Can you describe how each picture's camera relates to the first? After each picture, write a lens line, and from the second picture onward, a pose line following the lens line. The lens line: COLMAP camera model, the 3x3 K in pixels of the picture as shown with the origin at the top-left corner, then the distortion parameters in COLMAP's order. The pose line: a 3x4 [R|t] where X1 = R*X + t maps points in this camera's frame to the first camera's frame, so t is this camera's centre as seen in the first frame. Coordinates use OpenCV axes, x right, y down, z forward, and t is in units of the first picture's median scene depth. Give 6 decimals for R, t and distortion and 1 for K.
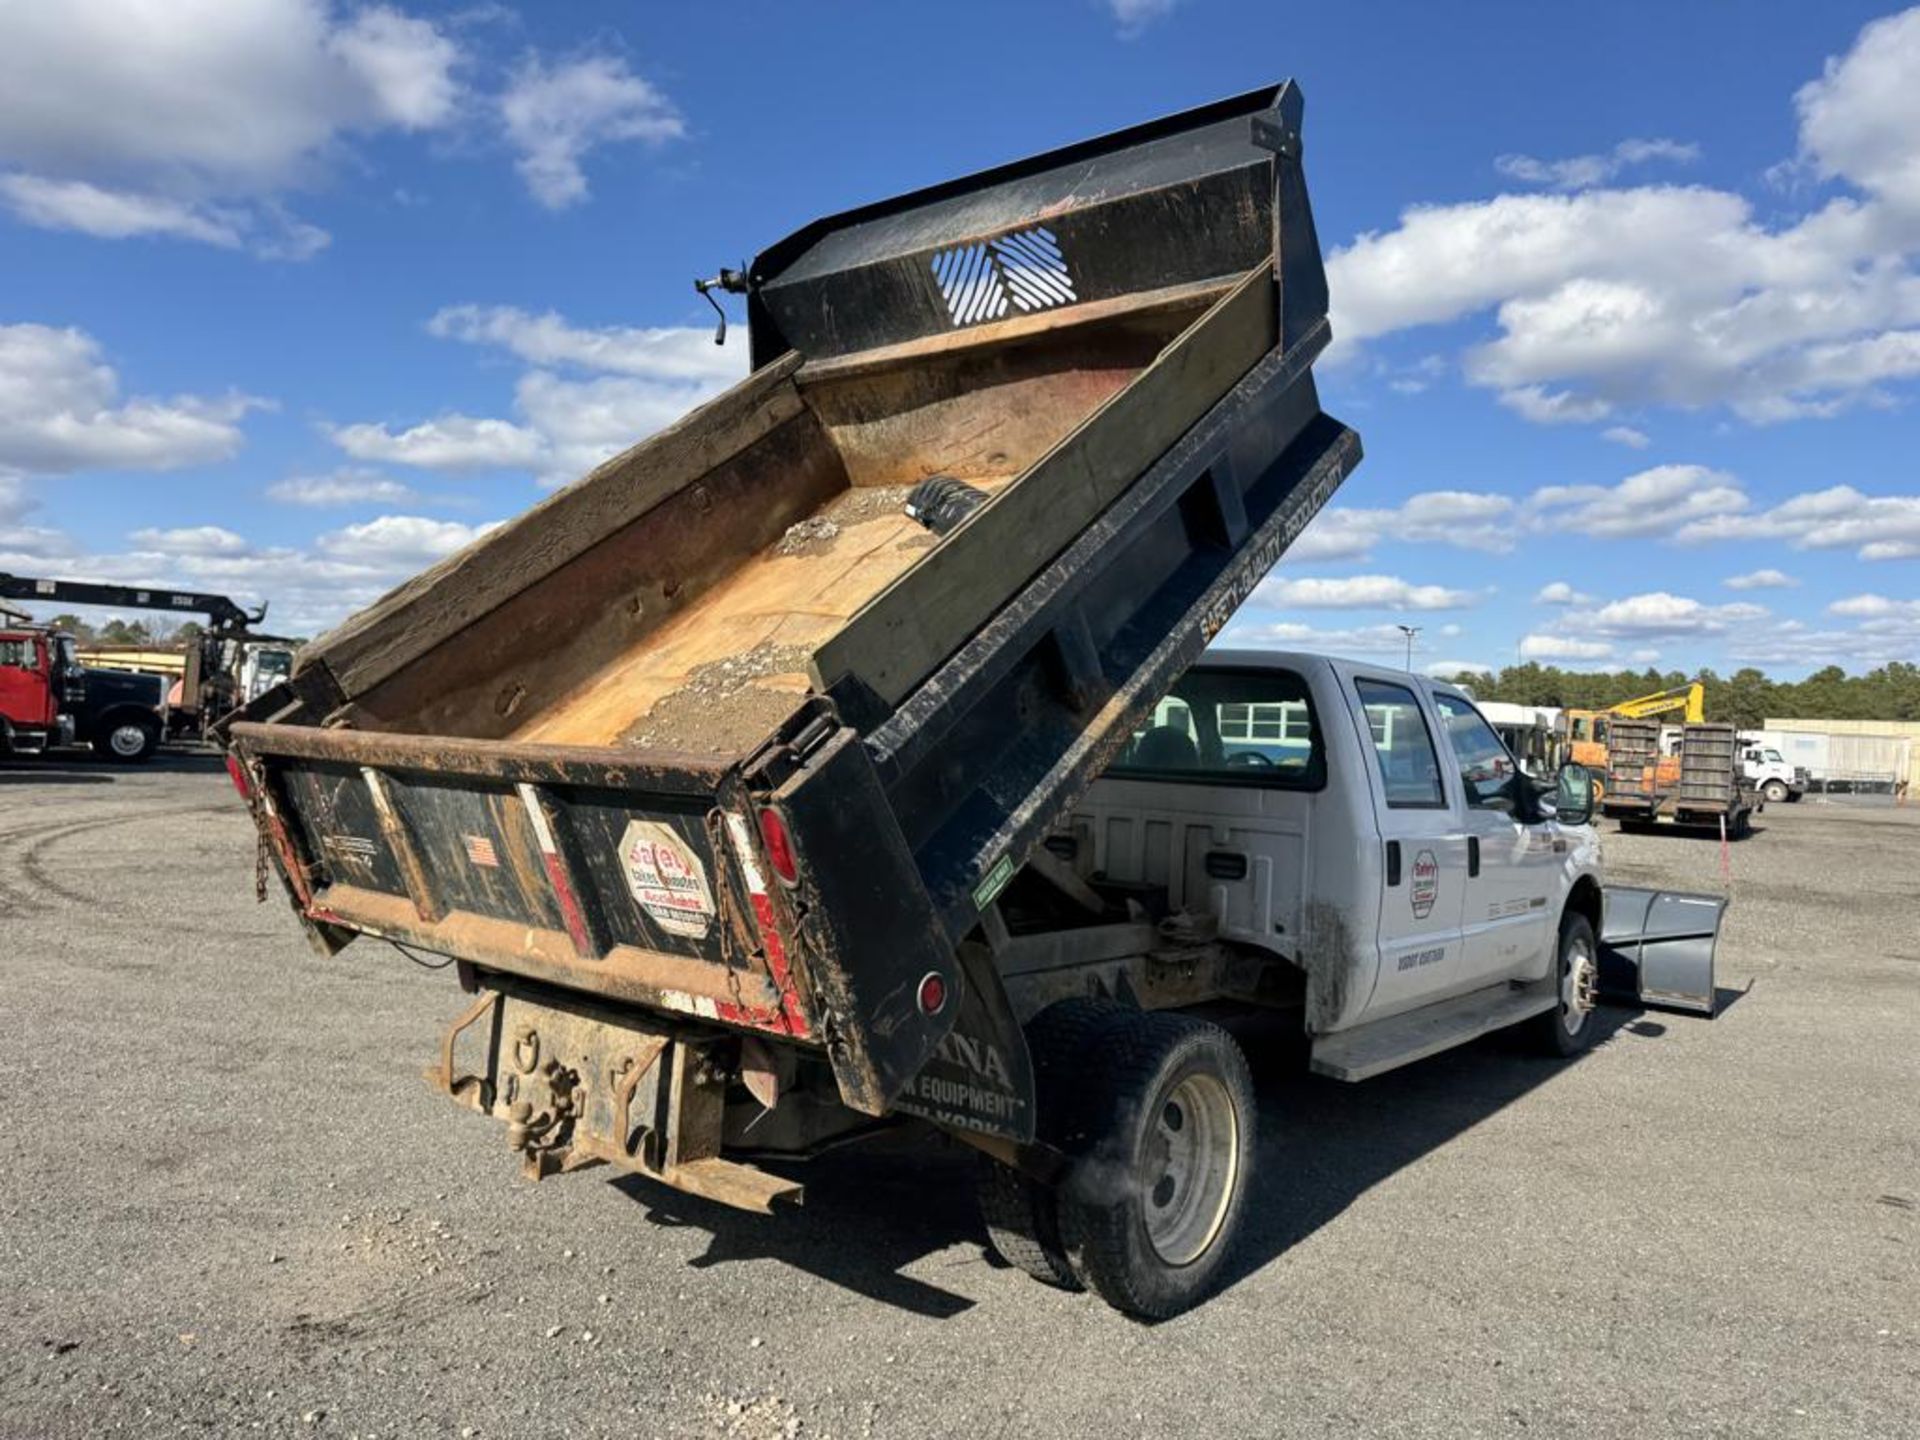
lens RADIAL K [[1356.8, 0, 967.7], [0, 1356.8, 730.7], [0, 0, 1]] dist [0.037162, -0.039416]
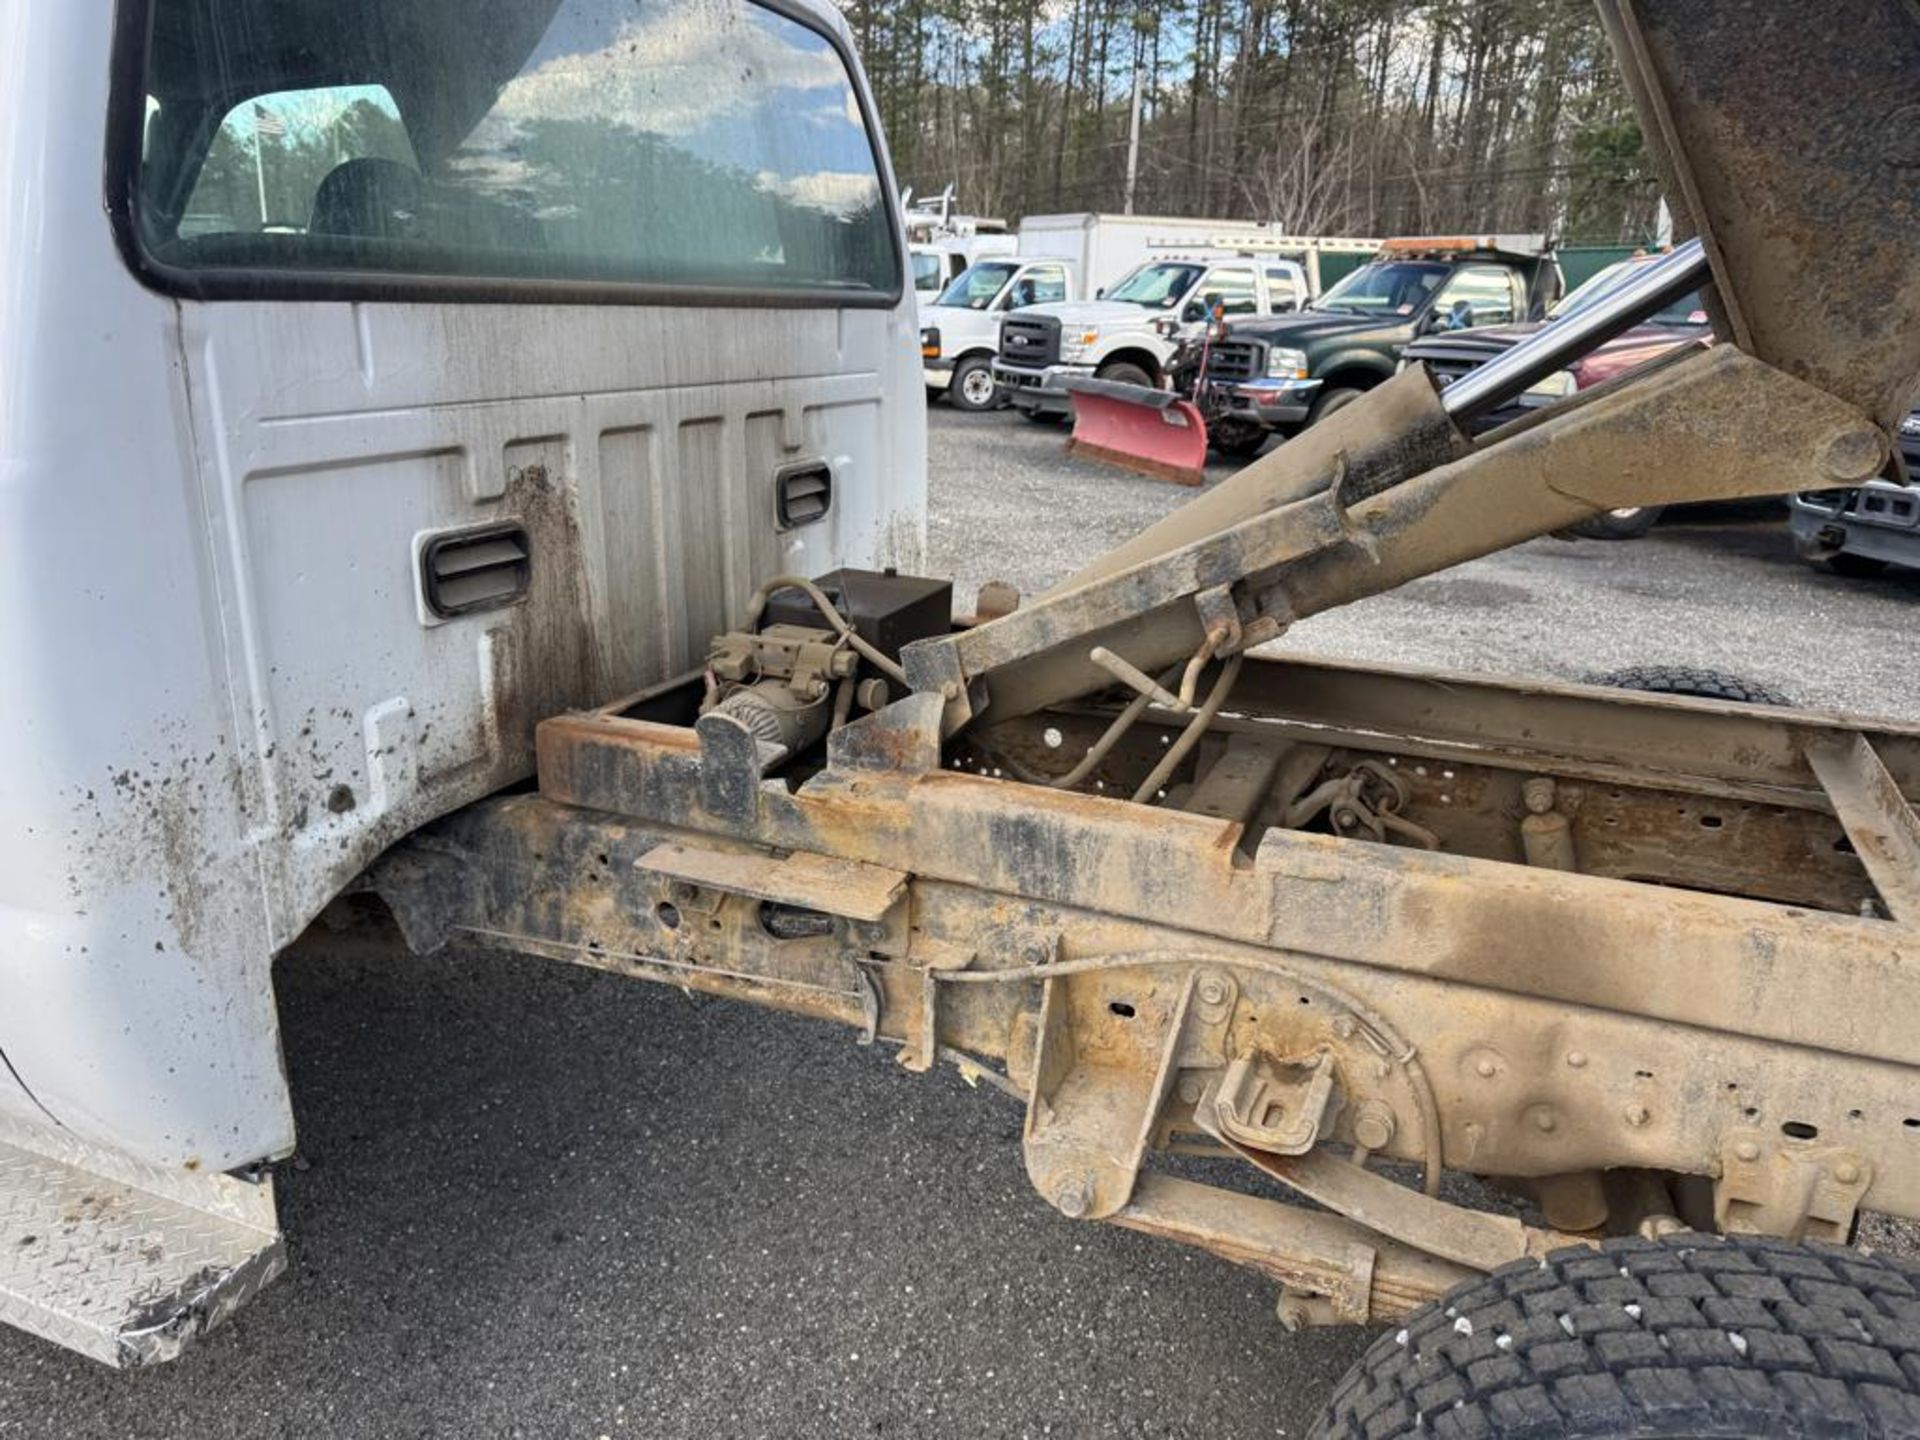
lens RADIAL K [[1356.8, 0, 966.6], [0, 1356.8, 722.2], [0, 0, 1]] dist [0.037162, -0.039416]
pose [[-0.282417, -0.332193, 0.899938, -0.248077], [-0.042025, 0.941511, 0.334350, 0.018145], [-0.958371, 0.056606, -0.279859, 1.071336]]
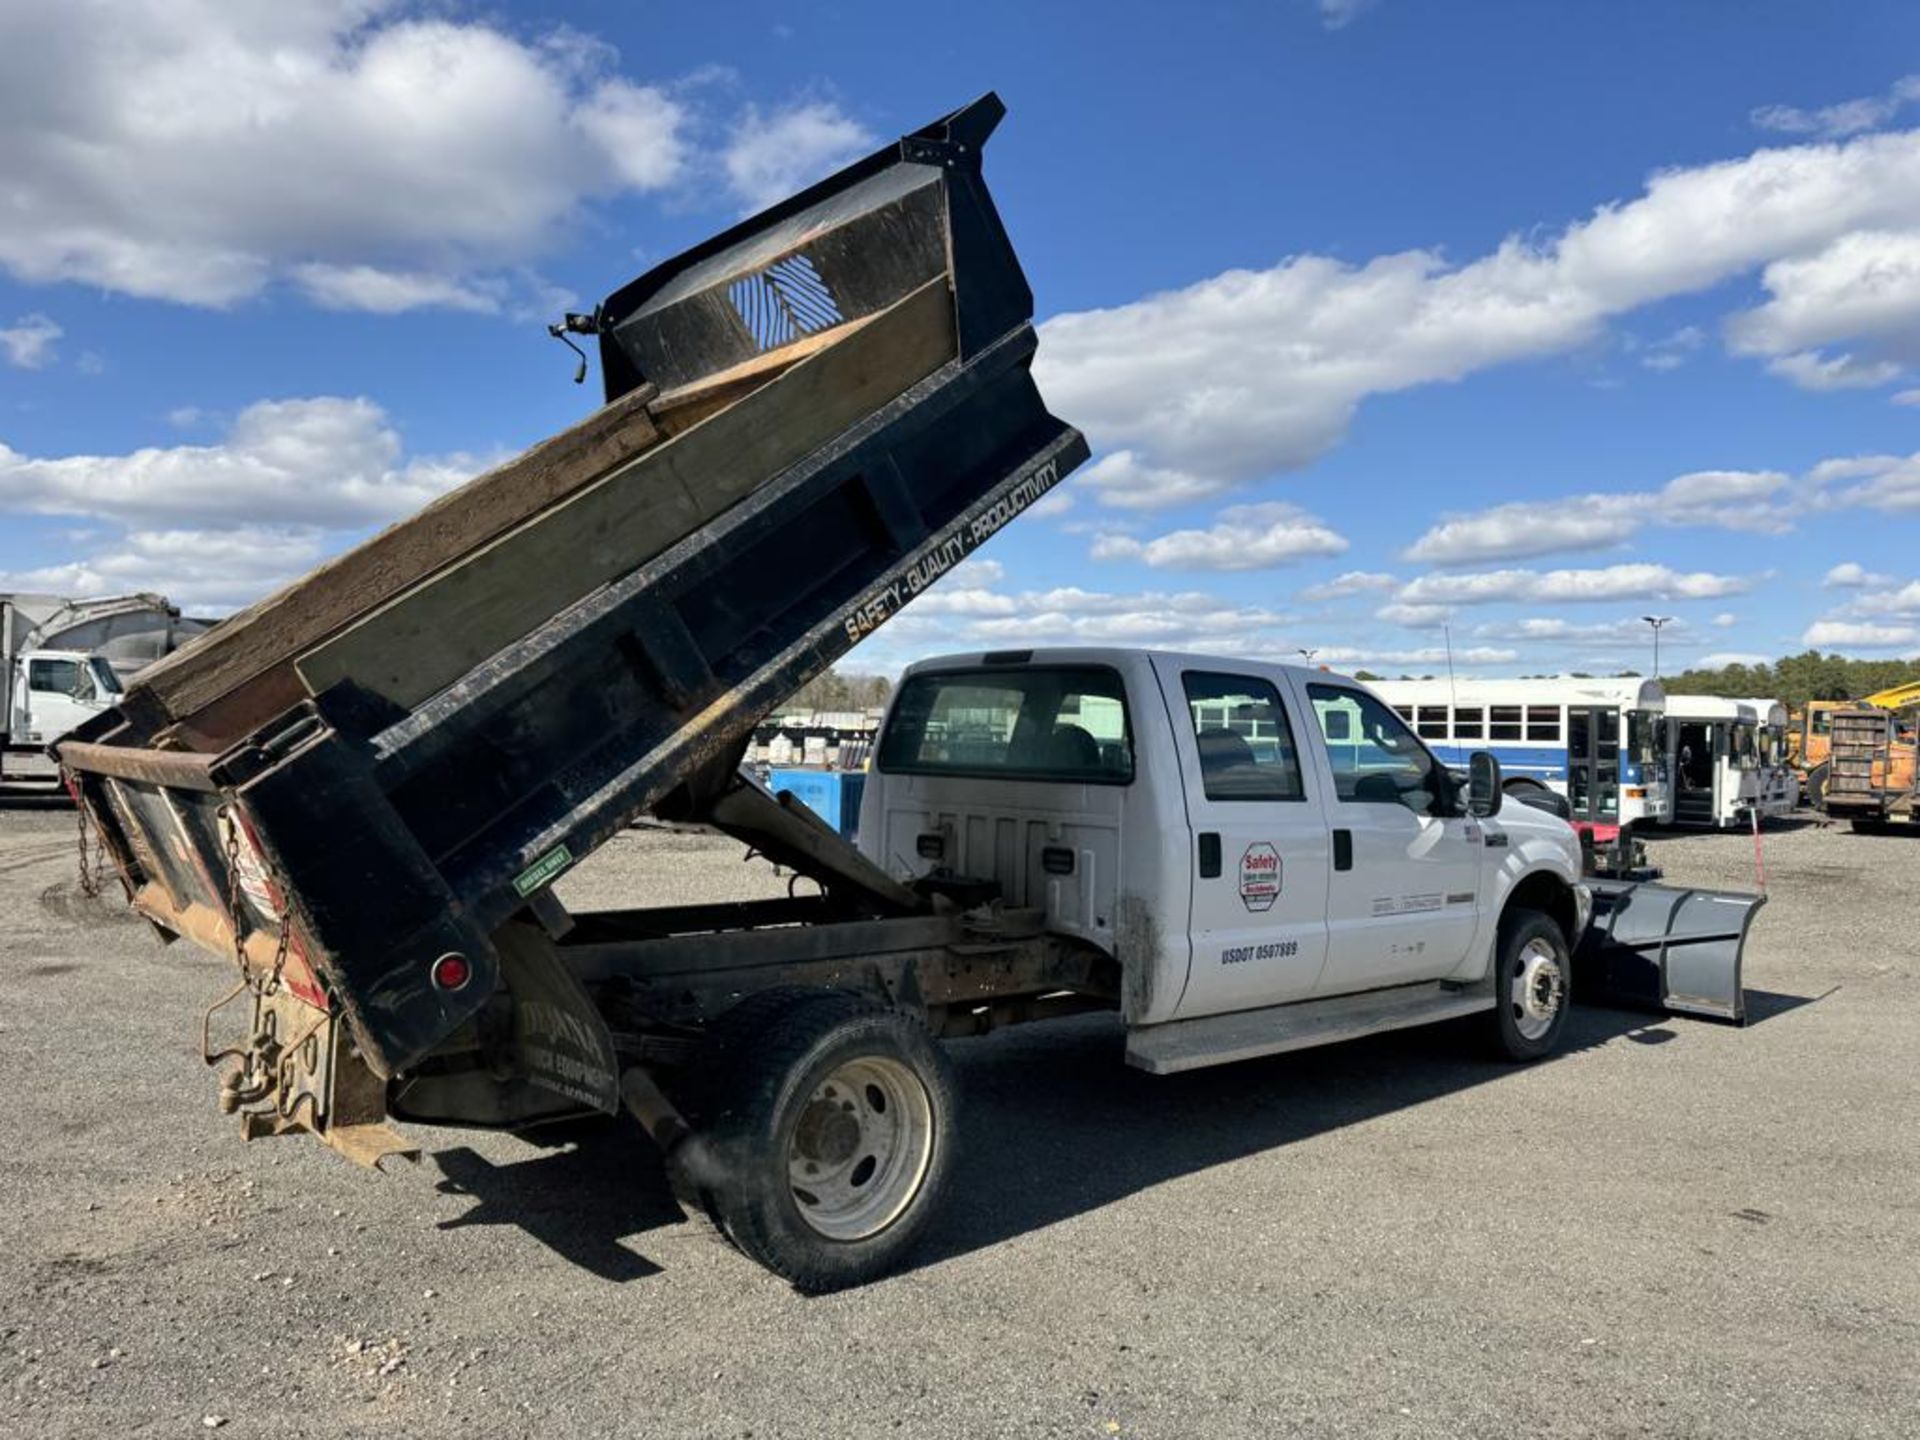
lens RADIAL K [[1356.8, 0, 960.9], [0, 1356.8, 719.2], [0, 0, 1]] dist [0.037162, -0.039416]
pose [[0.985128, -0.027949, -0.169534, 0.292924], [0.024828, 0.999481, -0.020505, 0.012630], [0.170020, 0.015991, 0.985311, -0.009722]]
